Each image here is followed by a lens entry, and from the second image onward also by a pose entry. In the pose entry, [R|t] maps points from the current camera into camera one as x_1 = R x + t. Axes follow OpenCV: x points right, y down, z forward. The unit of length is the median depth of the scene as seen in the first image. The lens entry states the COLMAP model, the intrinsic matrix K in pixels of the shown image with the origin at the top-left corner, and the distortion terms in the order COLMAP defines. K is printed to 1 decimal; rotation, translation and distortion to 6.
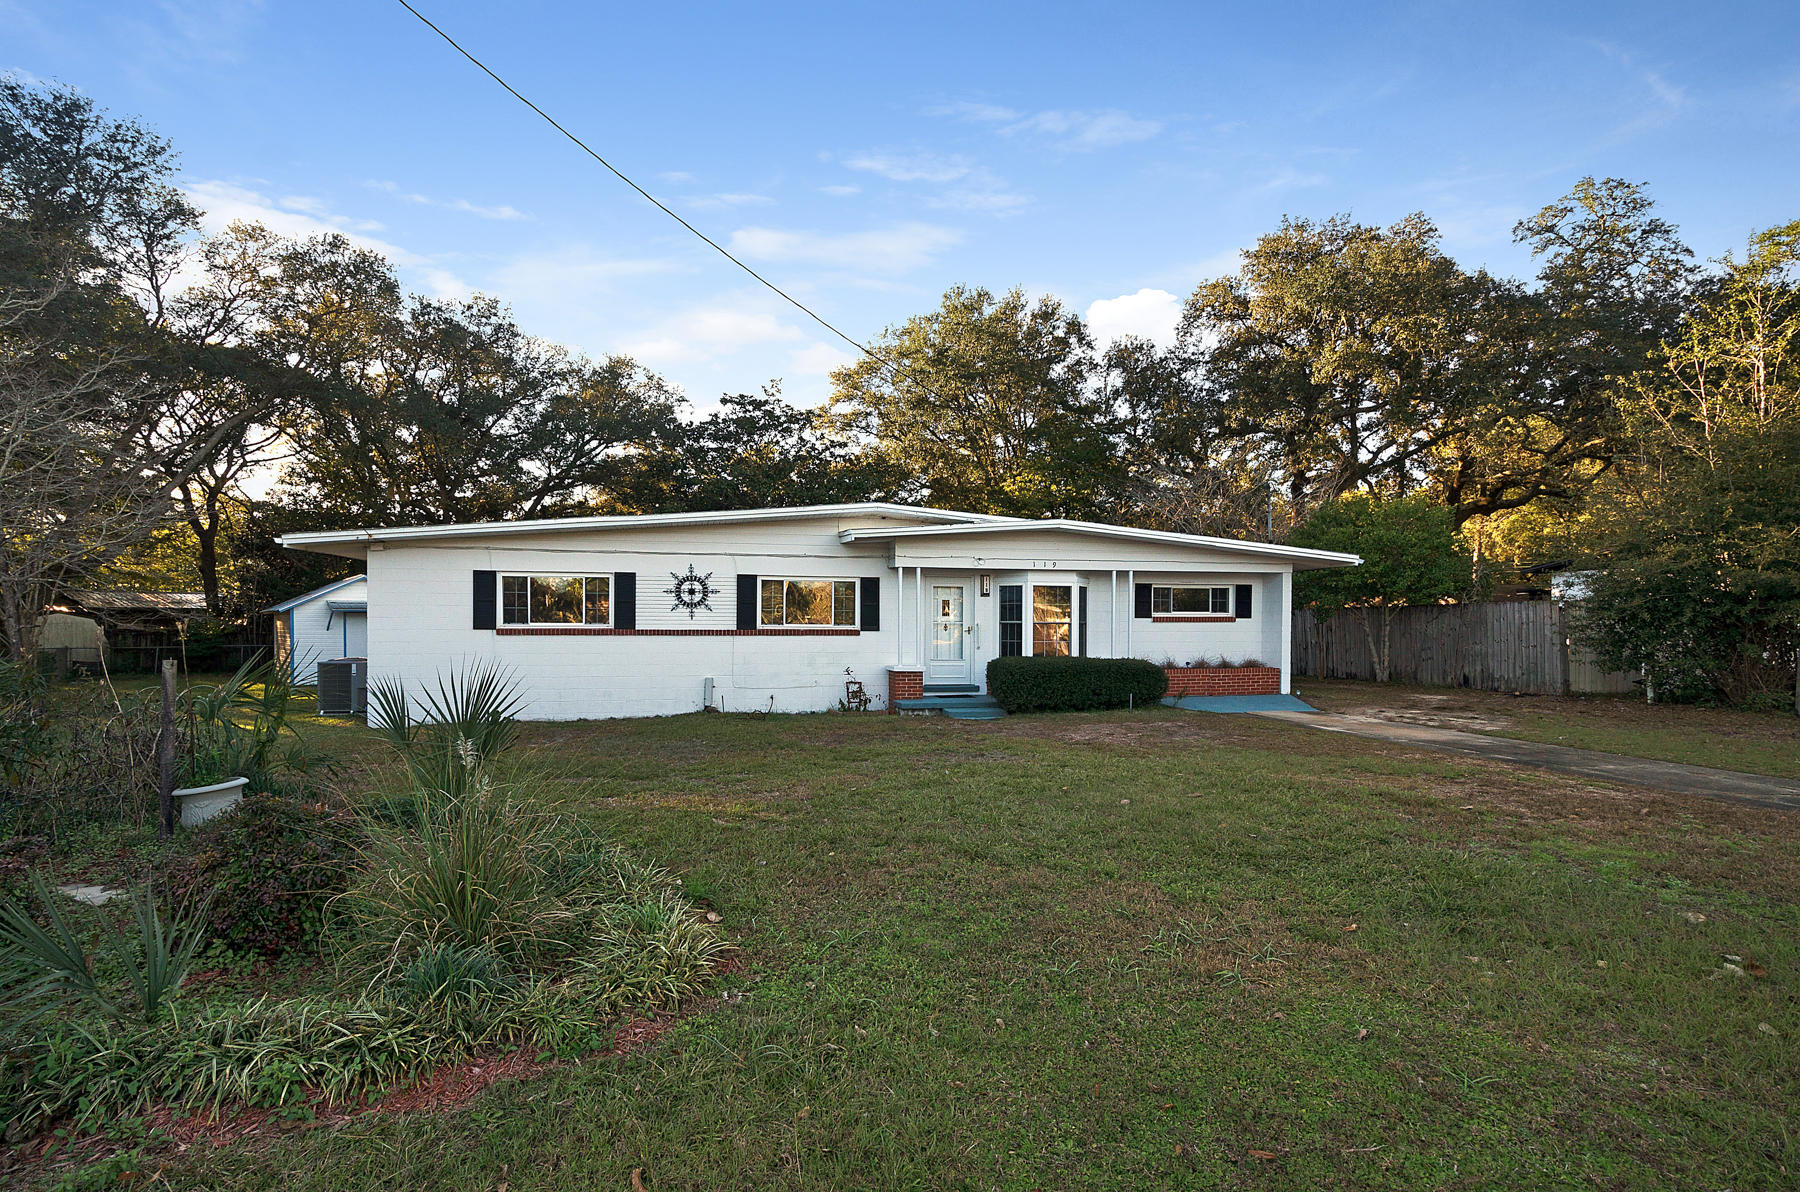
lens RADIAL K [[834.3, 0, 869.5], [0, 834.3, 640.8], [0, 0, 1]] dist [0.002883, -0.000329]
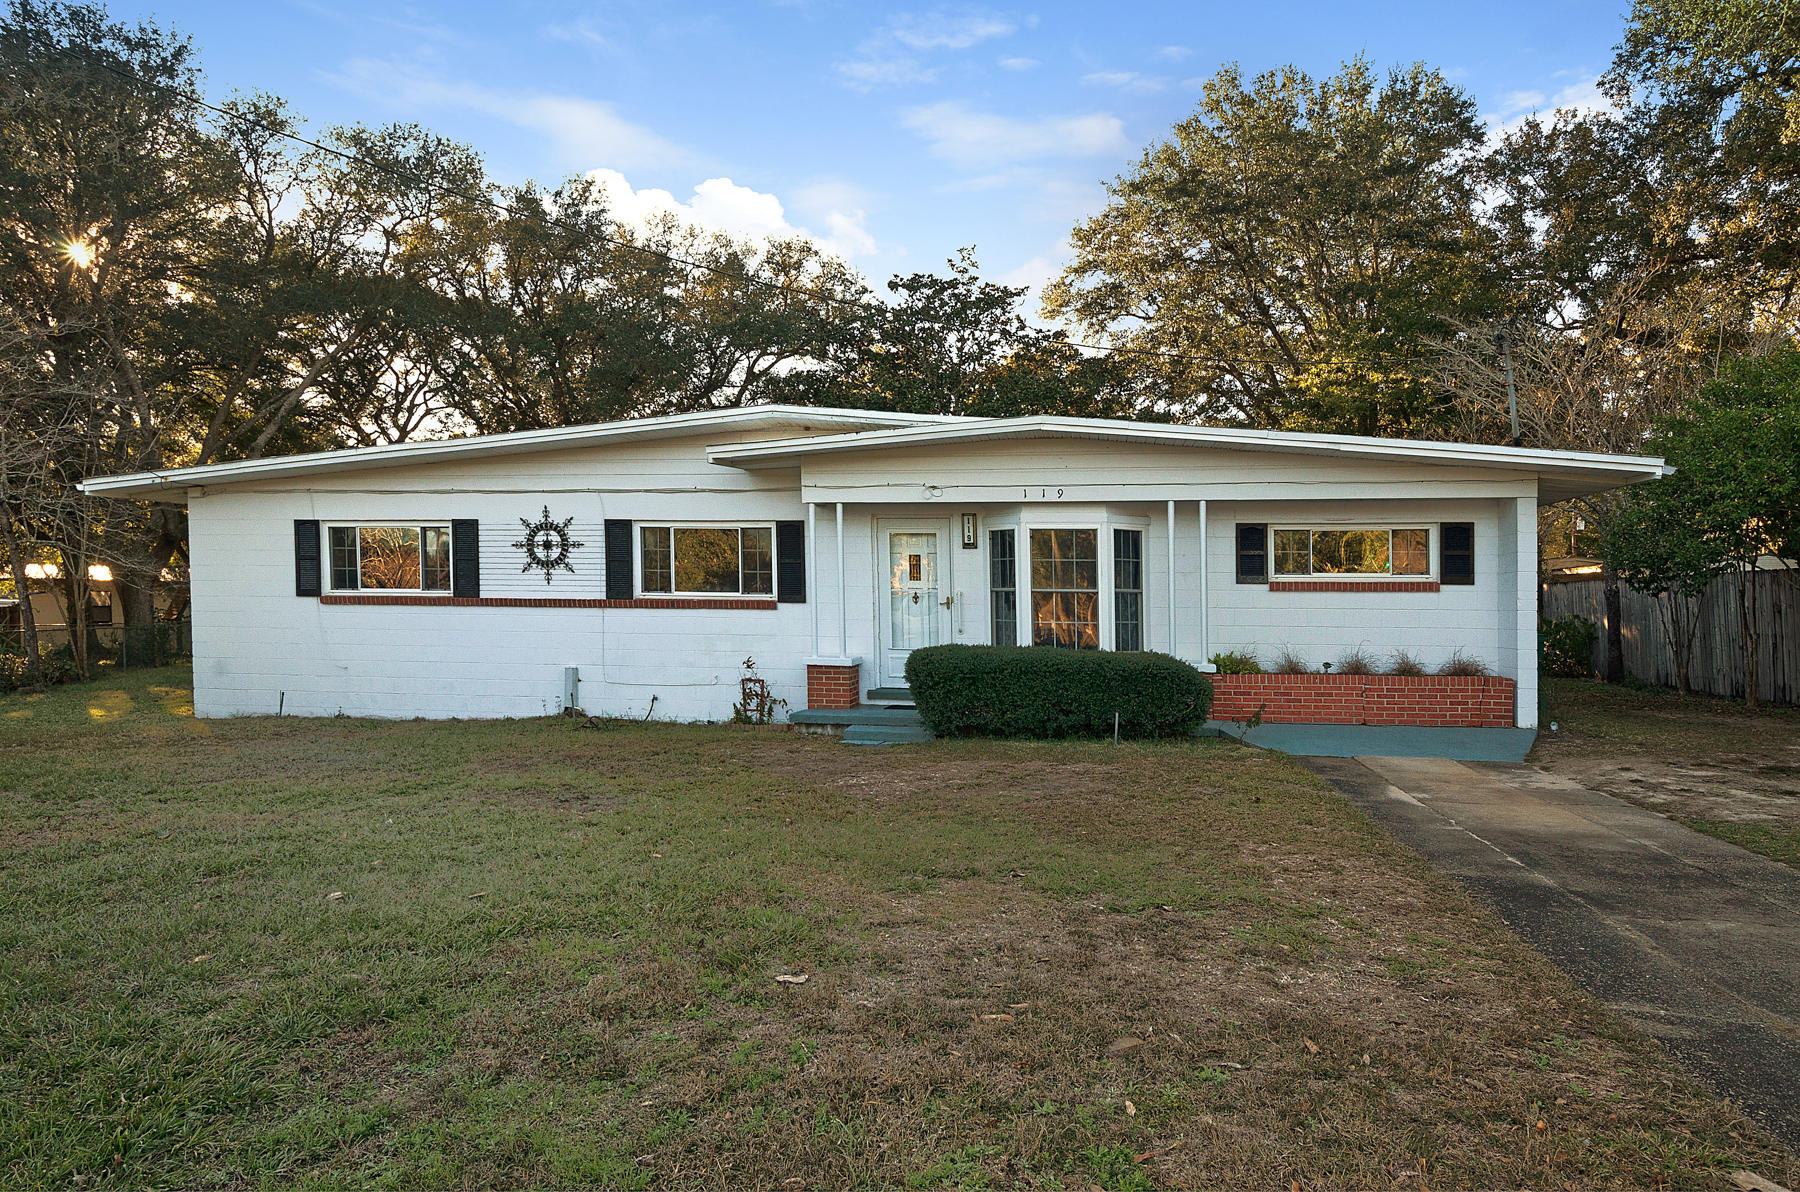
lens RADIAL K [[1129.9, 0, 924.1], [0, 1129.9, 641.4], [0, 0, 1]] dist [0.009449, 0.001226]
pose [[0.935642, 0.018792, -0.352450, 0.404780], [-0.013970, 0.999771, 0.016219, 0.002727], [0.352674, -0.010251, 0.935690, 0.203324]]
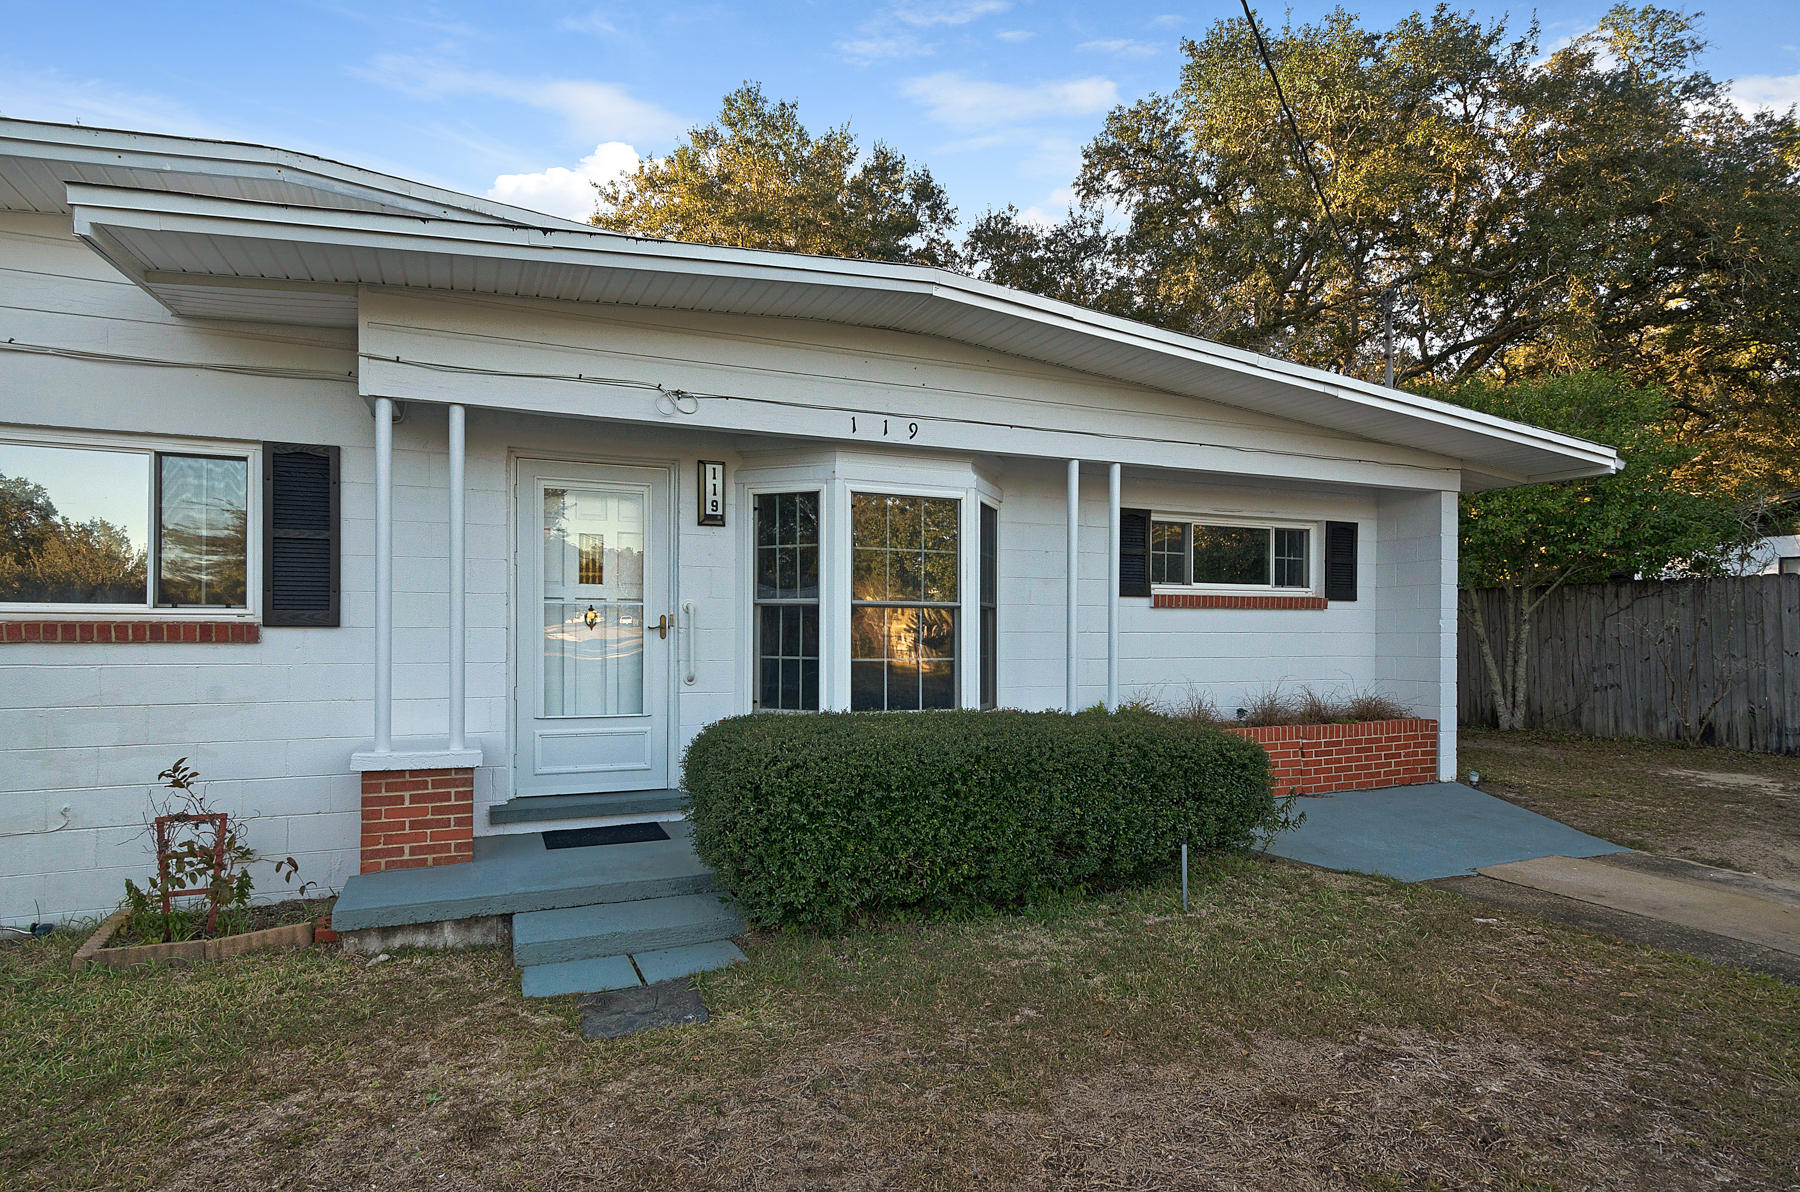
lens RADIAL K [[922.0, 0, 907.1], [0, 922.0, 595.8], [0, 0, 1]] dist [0.013023, -0.000611]
pose [[0.972895, 0.010310, 0.231016, 0.130034], [0.003049, 0.998347, -0.057397, -0.003417], [-0.231226, 0.056546, 0.971255, 0.624771]]
